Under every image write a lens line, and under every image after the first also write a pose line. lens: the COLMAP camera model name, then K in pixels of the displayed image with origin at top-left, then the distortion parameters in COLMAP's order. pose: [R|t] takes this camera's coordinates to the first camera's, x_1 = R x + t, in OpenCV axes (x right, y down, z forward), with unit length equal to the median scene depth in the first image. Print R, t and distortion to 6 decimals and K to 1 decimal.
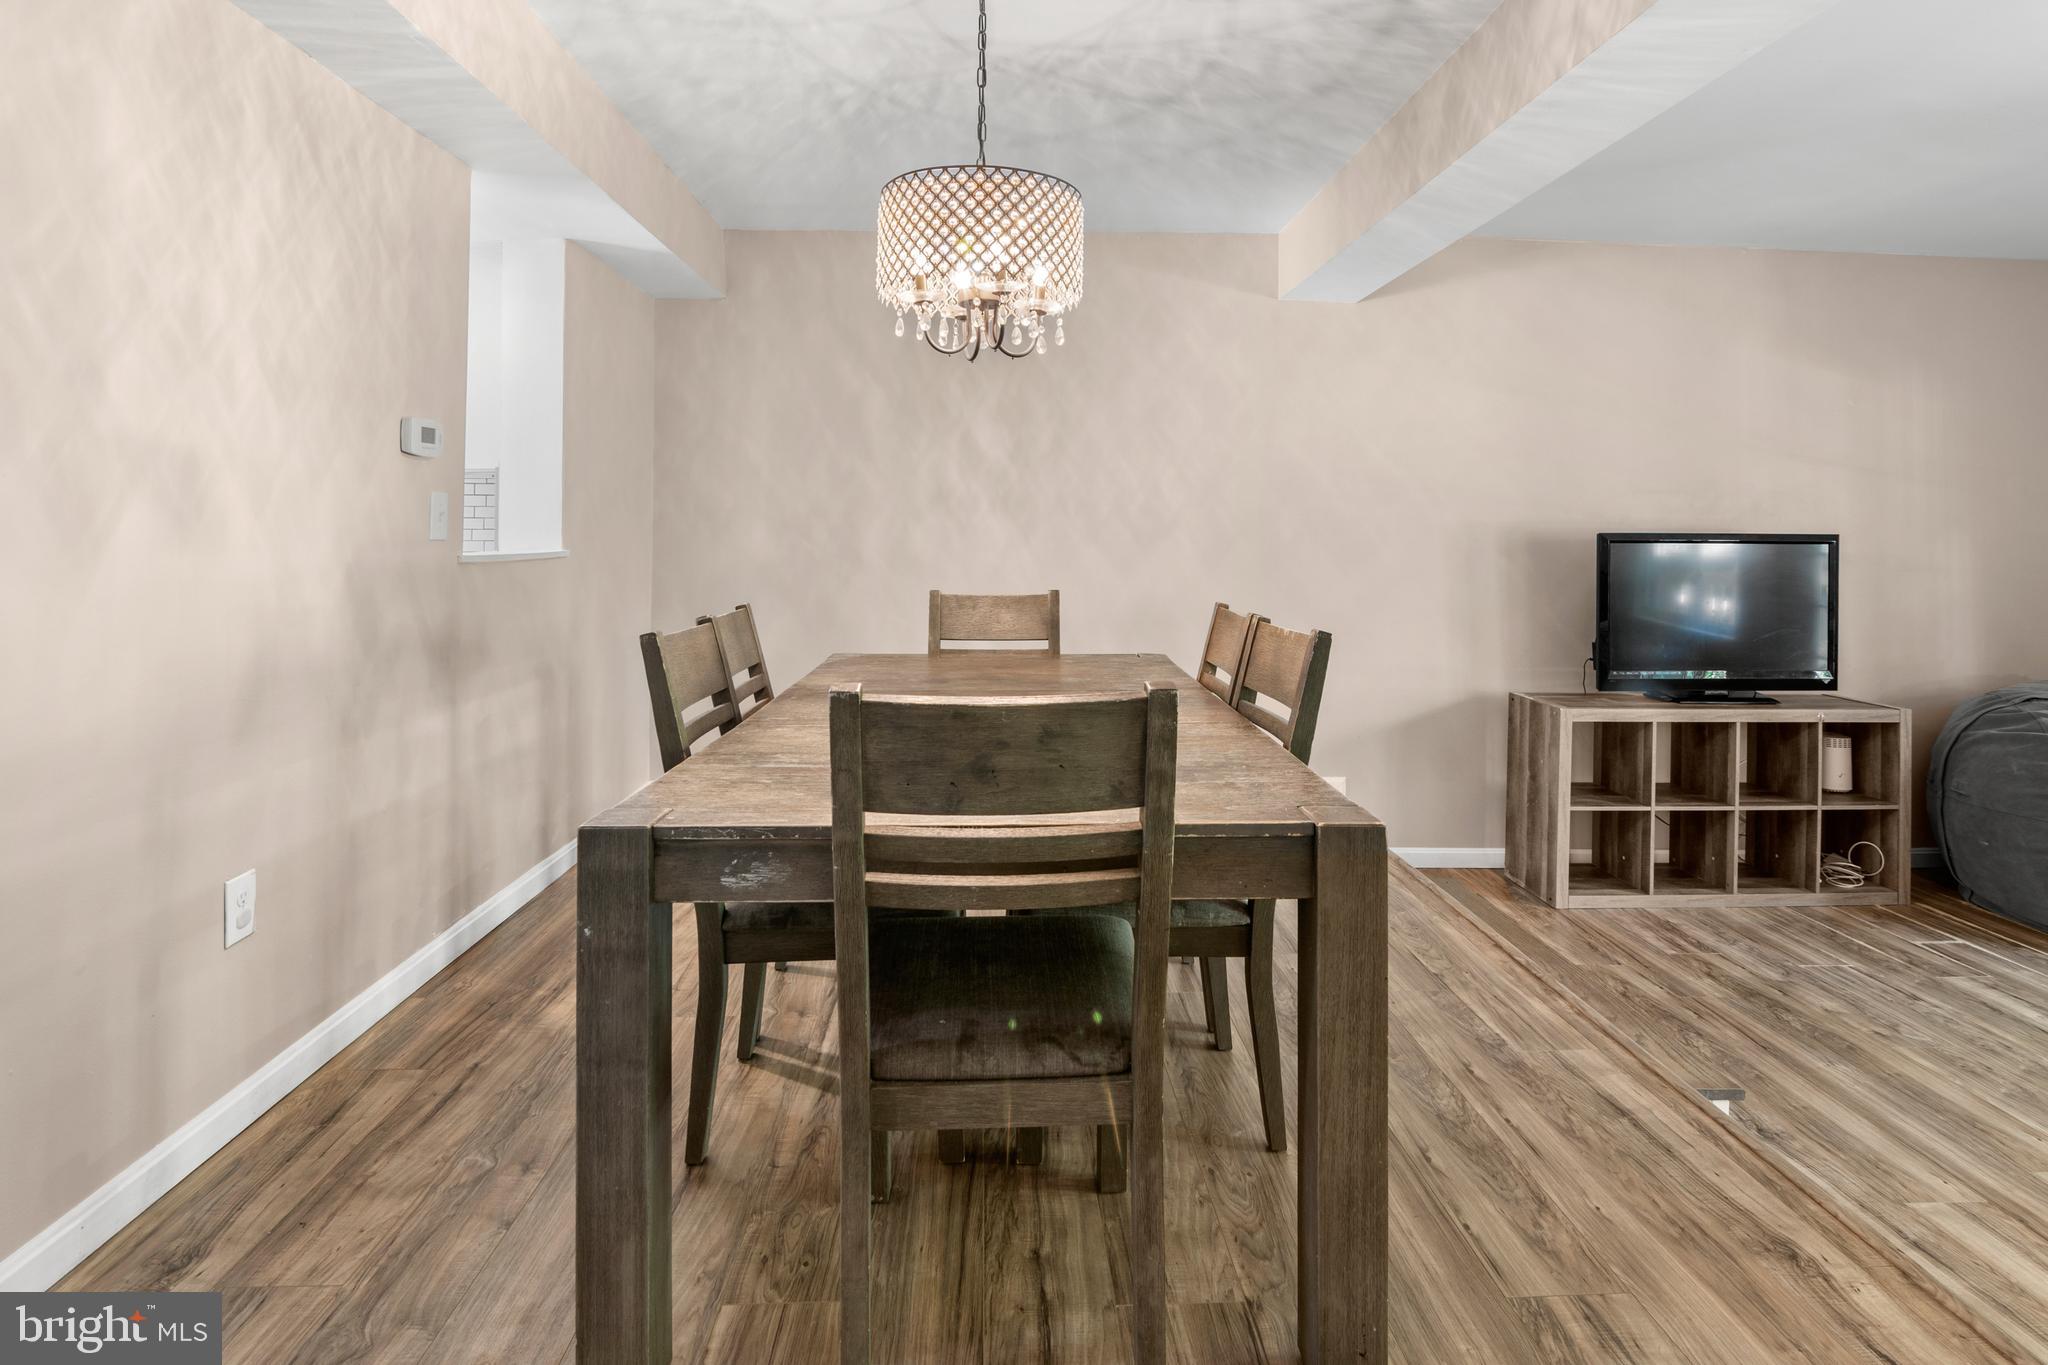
lens RADIAL K [[1045.4, 0, 1026.9], [0, 1045.4, 504.5], [0, 0, 1]] dist [0.002139, -0.007589]
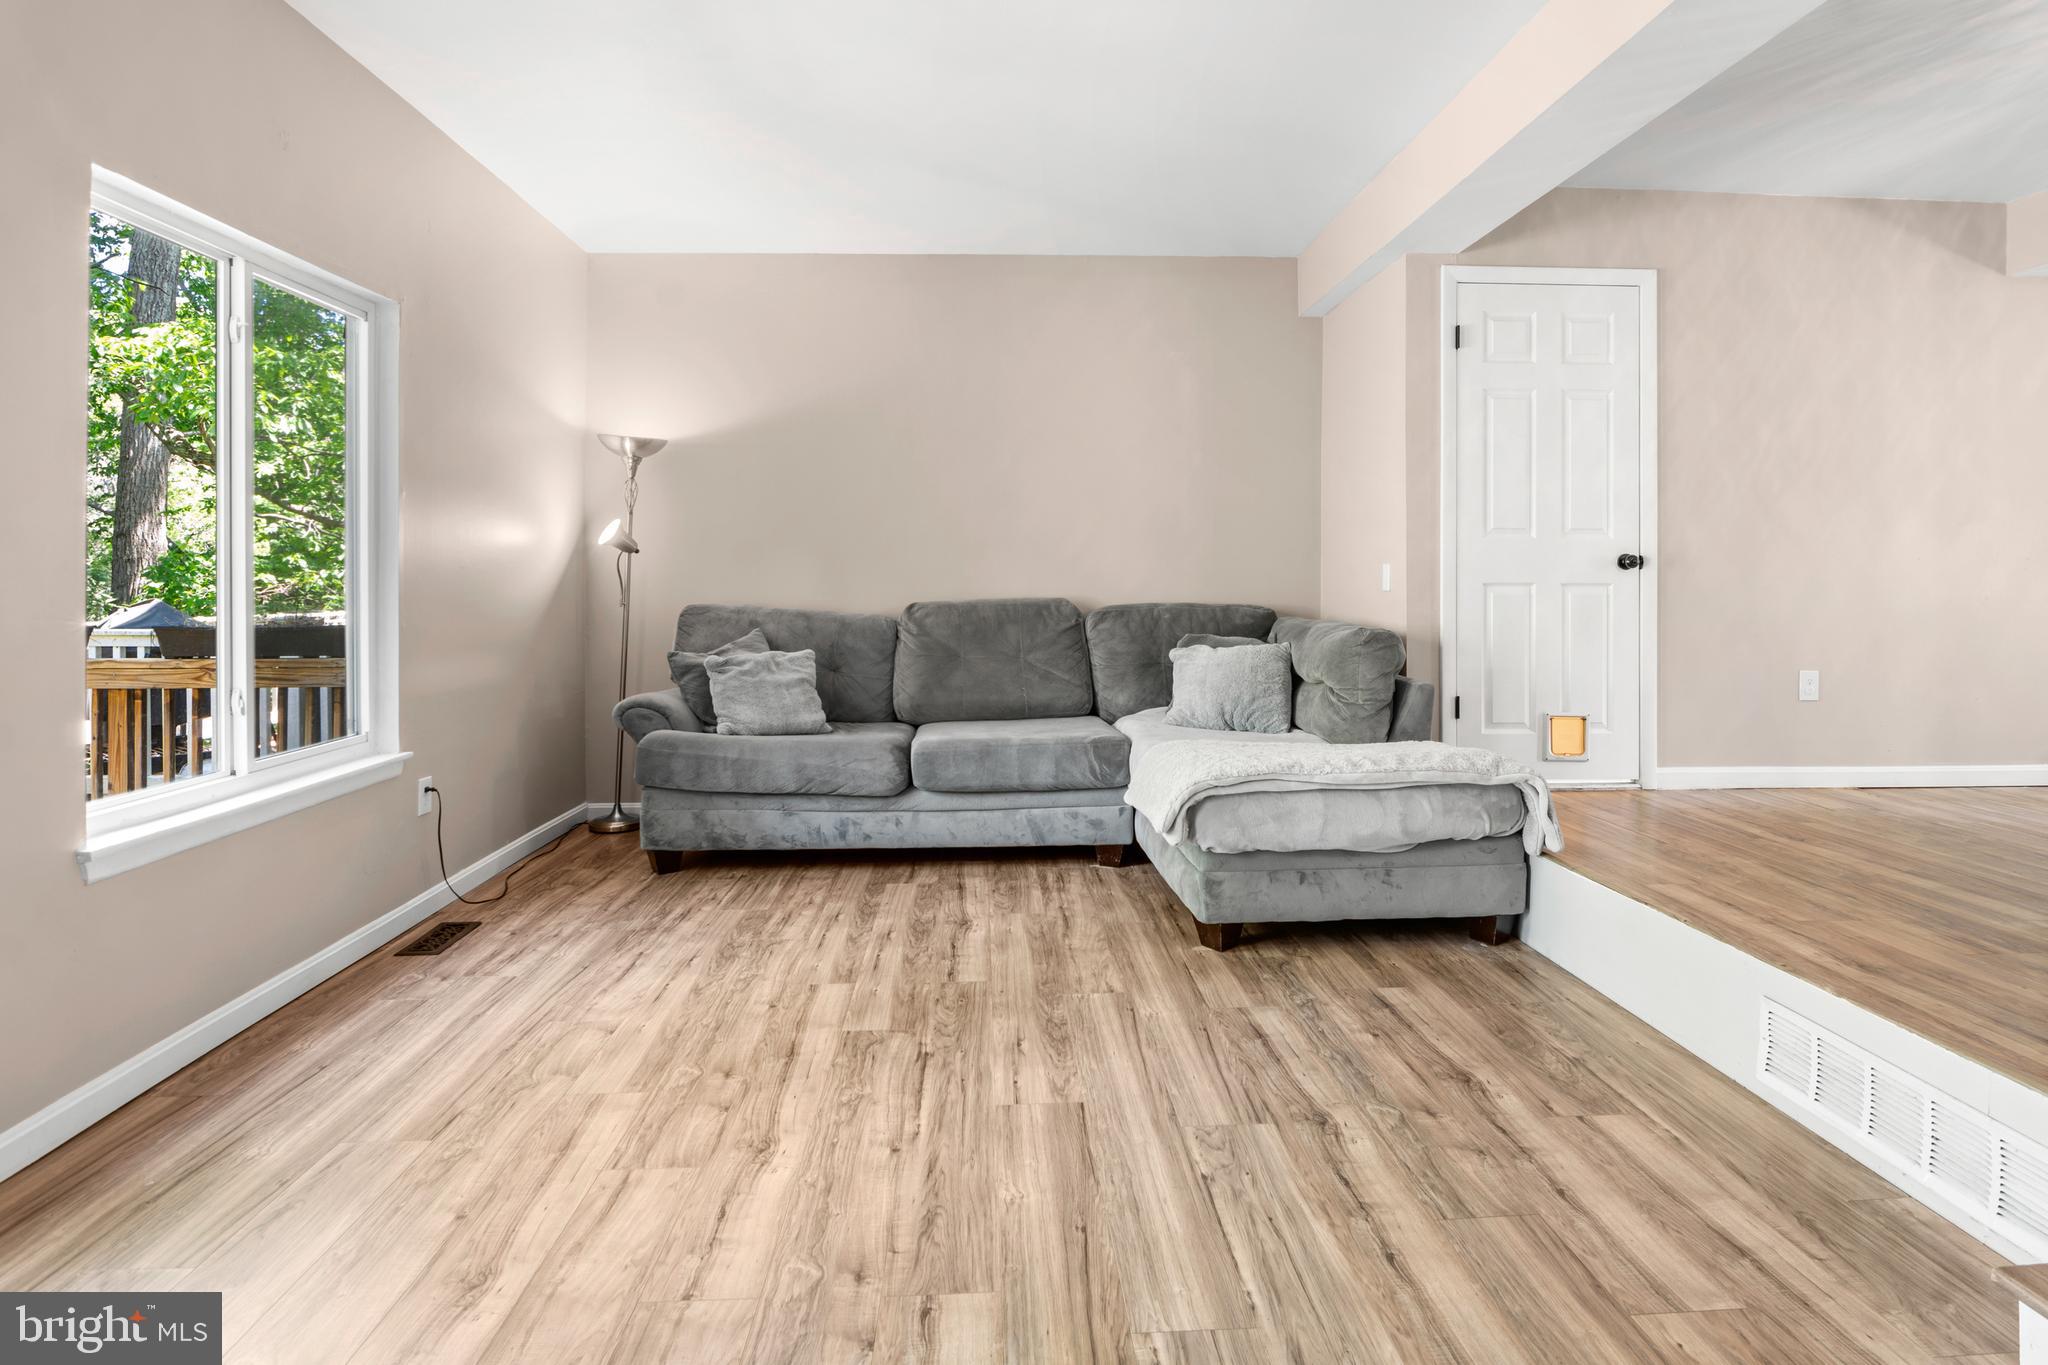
lens RADIAL K [[1021.3, 0, 1042.7], [0, 1021.3, 588.5], [0, 0, 1]] dist [-0.009691, -0.001405]
pose [[-0.999807, -0.005677, -0.018804, 1.436318], [-0.005171, 0.999626, -0.026862, 0.207742], [0.018950, -0.026759, -0.999462, 1.811048]]
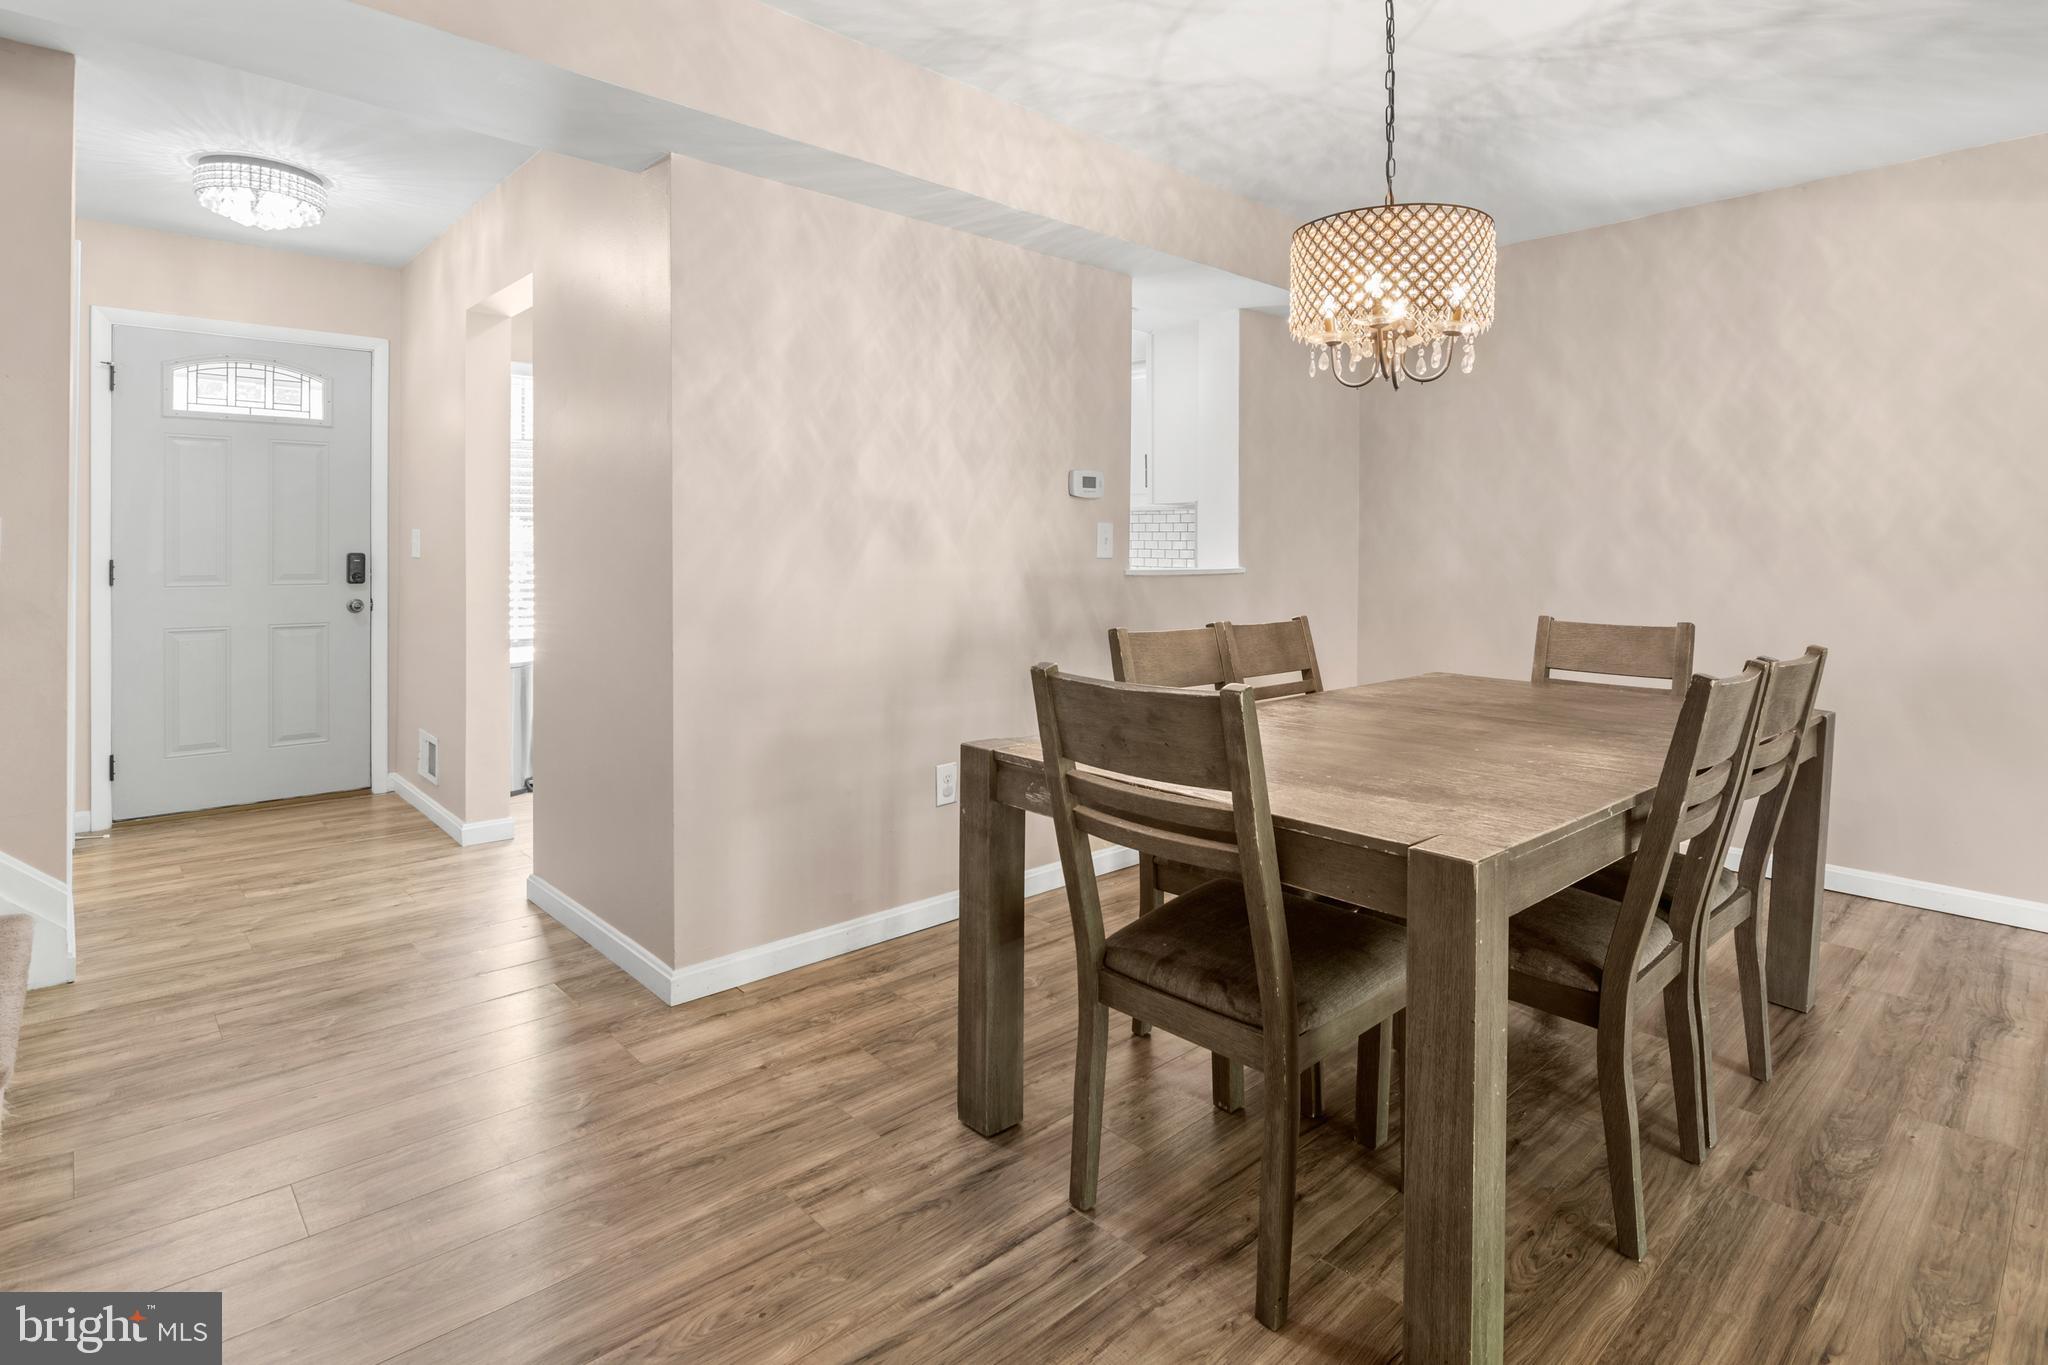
lens RADIAL K [[1042.9, 0, 1035.4], [0, 1042.9, 543.7], [0, 0, 1]] dist [-0.002751, -0.002636]
pose [[0.655219, -0.000417, -0.755439, 0.526988], [0.013806, 0.999839, 0.011424, -0.001309], [0.755313, -0.017915, 0.655119, 0.051407]]
